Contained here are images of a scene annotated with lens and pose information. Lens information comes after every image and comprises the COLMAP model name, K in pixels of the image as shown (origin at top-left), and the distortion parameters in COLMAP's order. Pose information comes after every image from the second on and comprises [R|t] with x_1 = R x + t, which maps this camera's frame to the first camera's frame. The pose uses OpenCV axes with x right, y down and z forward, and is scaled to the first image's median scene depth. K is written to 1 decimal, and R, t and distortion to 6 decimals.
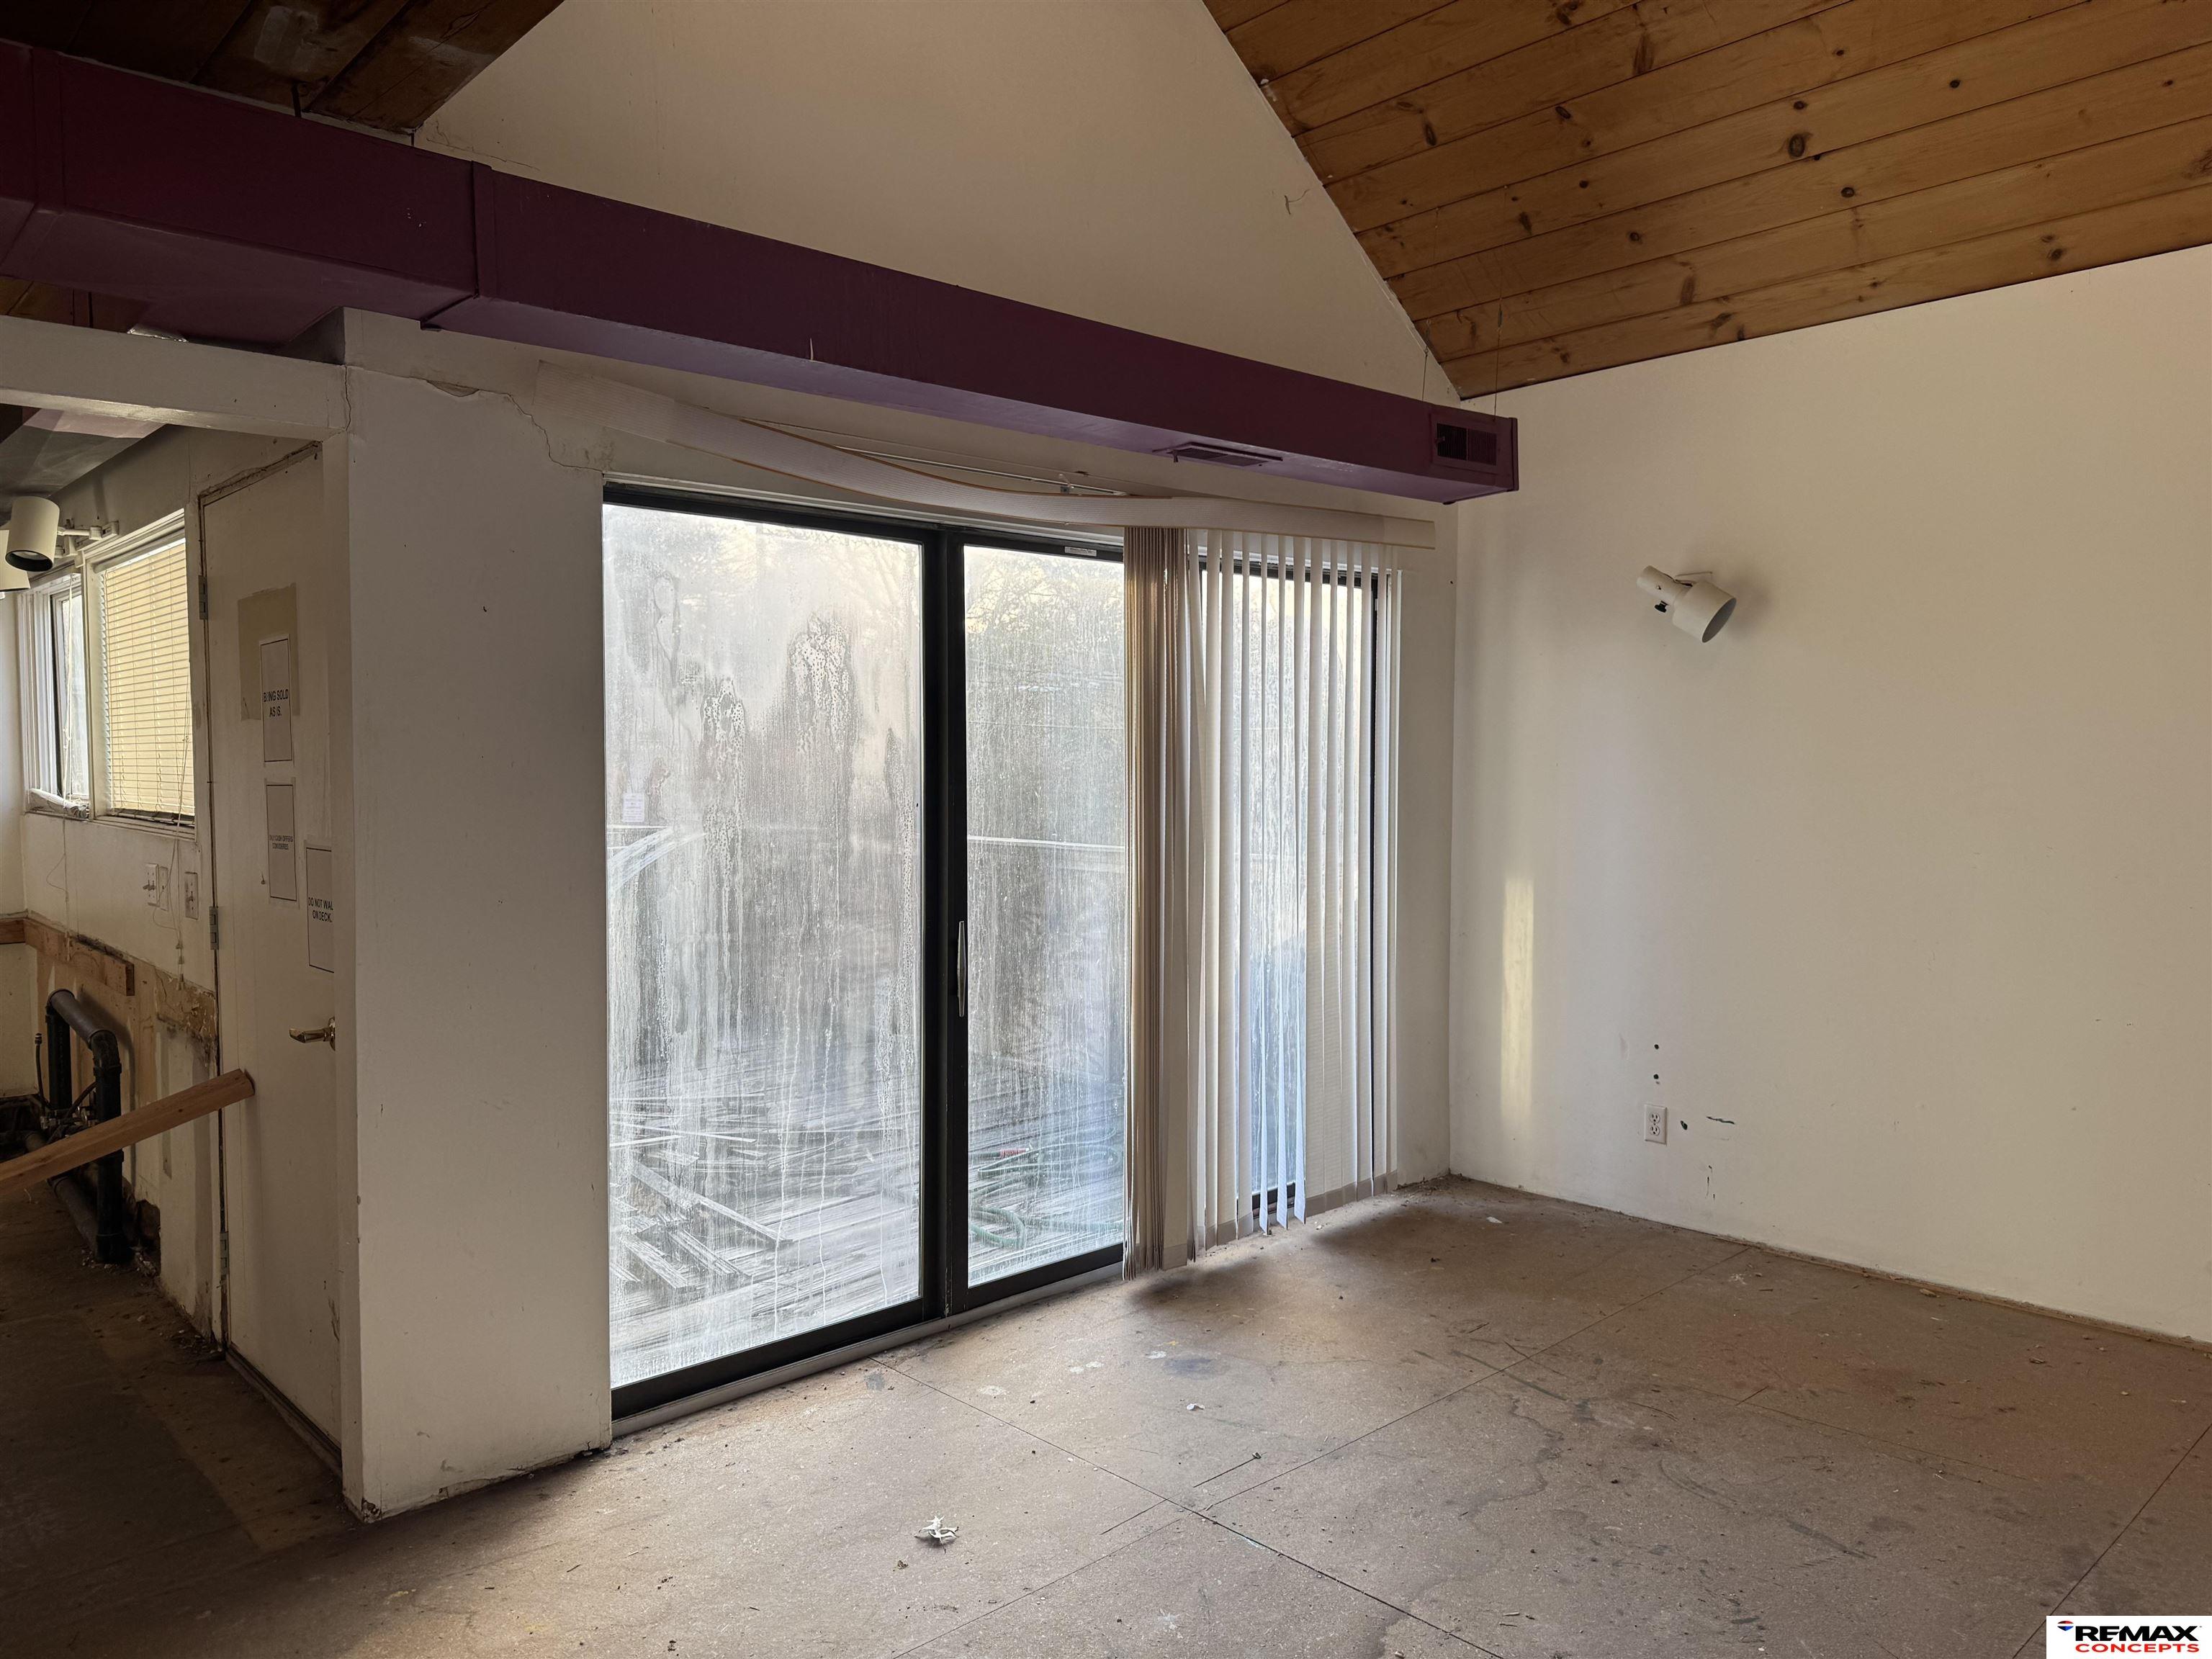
lens RADIAL K [[1578.4, 0, 1098.8], [0, 1578.4, 826.2], [0, 0, 1]] dist [0.041546, -0.021232]
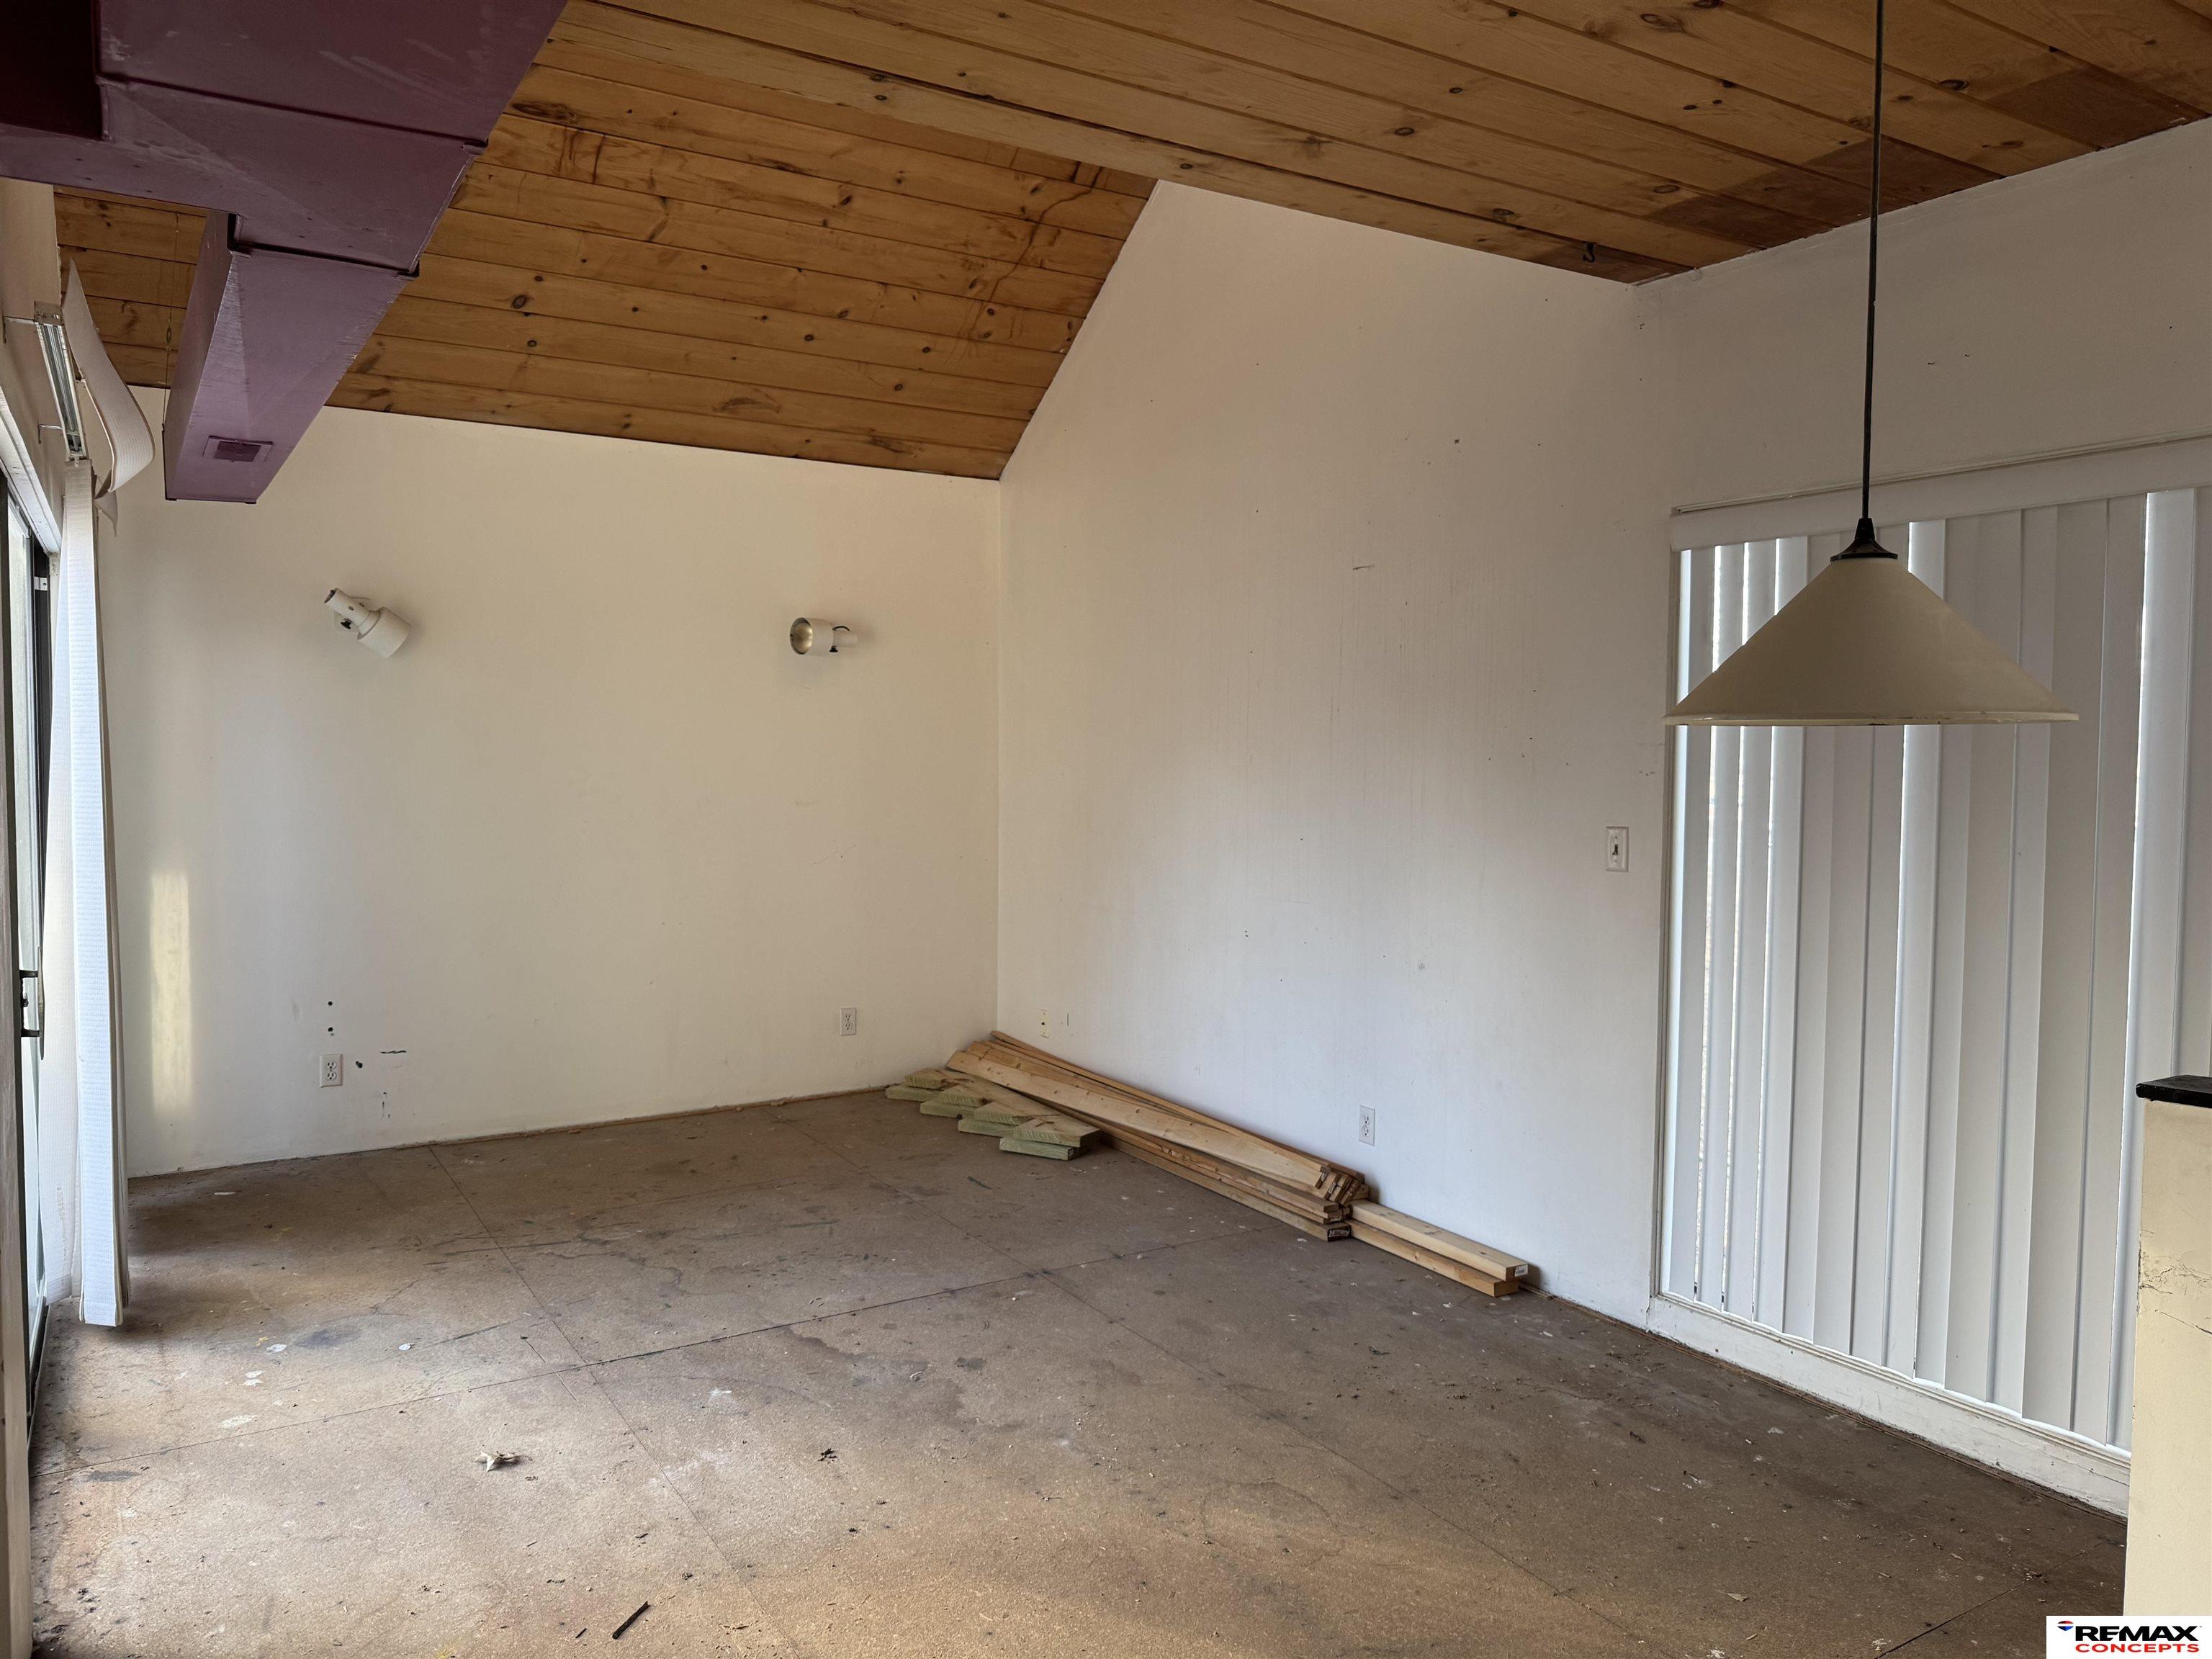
lens RADIAL K [[1578.4, 0, 1096.0], [0, 1578.4, 831.5], [0, 0, 1]] dist [0.041546, -0.021232]
pose [[0.202067, -0.047842, 0.978202, -0.808201], [0.033318, 0.998564, 0.041955, -0.019729], [-0.978805, 0.024114, 0.203371, 0.264162]]
